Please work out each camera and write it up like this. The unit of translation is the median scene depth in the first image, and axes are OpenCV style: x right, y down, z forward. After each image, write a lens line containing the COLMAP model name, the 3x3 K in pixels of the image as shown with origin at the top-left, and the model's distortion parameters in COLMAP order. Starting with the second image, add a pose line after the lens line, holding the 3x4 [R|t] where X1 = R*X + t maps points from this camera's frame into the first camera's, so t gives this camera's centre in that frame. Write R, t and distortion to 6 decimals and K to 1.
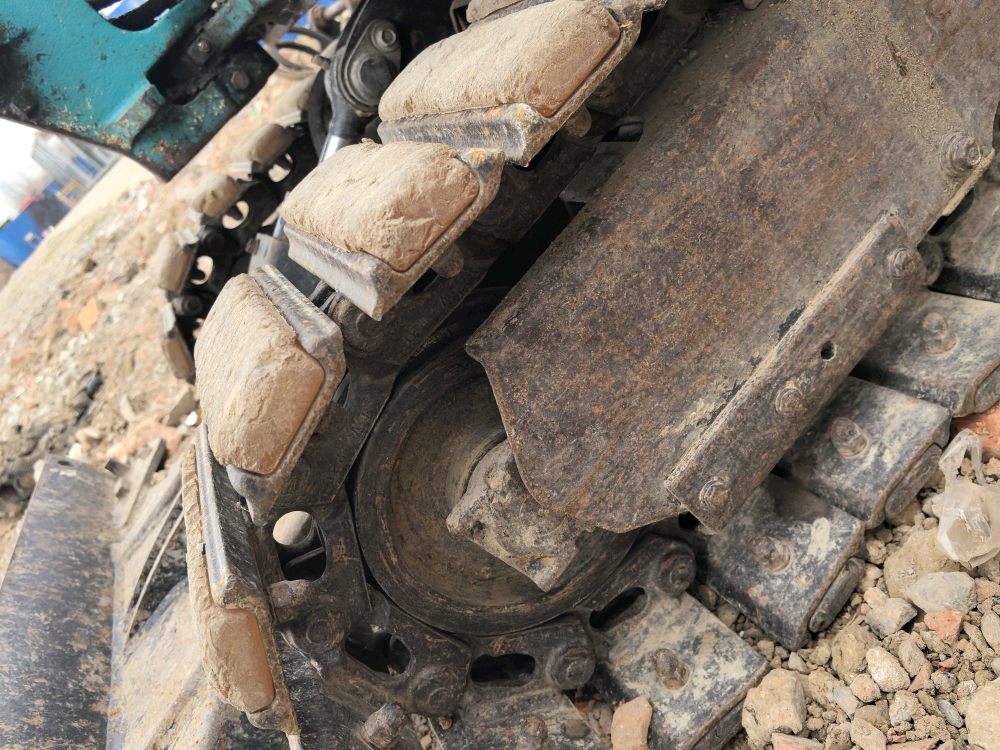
lens RADIAL K [[807.1, 0, 490.4], [0, 807.1, 376.7], [0, 0, 1]] dist [-0.011264, -0.018814]
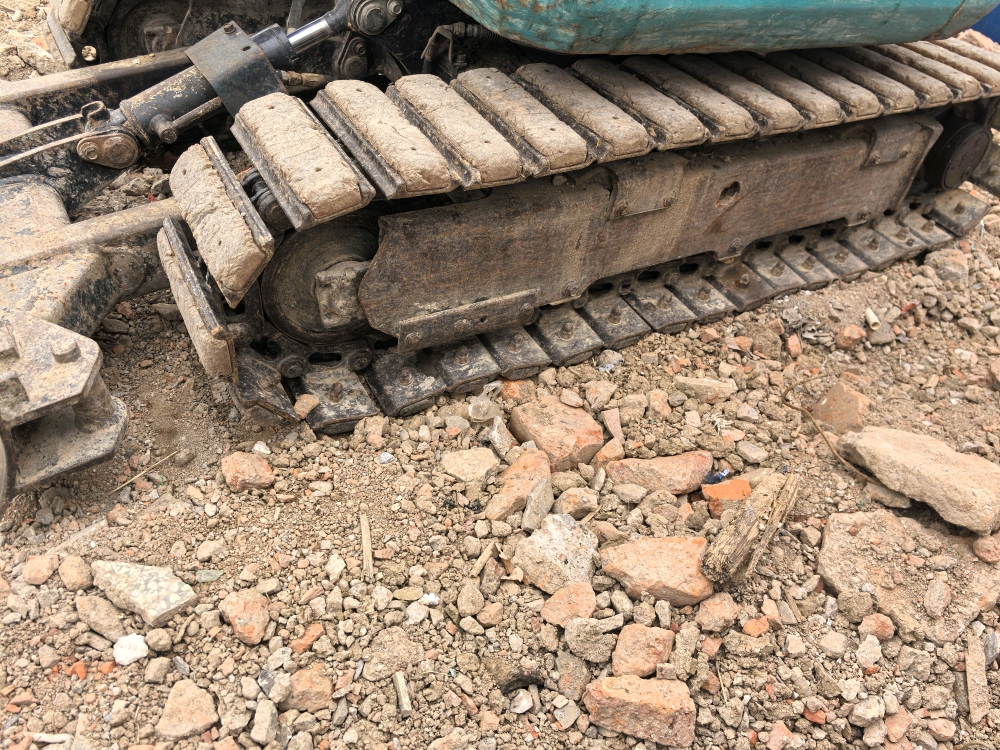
lens RADIAL K [[793.5, 0, 500.0], [0, 793.5, 375.0], [0, 0, 1]] dist [0.100878, -0.171702]
pose [[0.650049, 0.561048, 0.512505, -0.637486], [-0.615728, 0.784144, -0.077442, 0.243196], [-0.445326, -0.265223, 0.855185, -1.028272]]
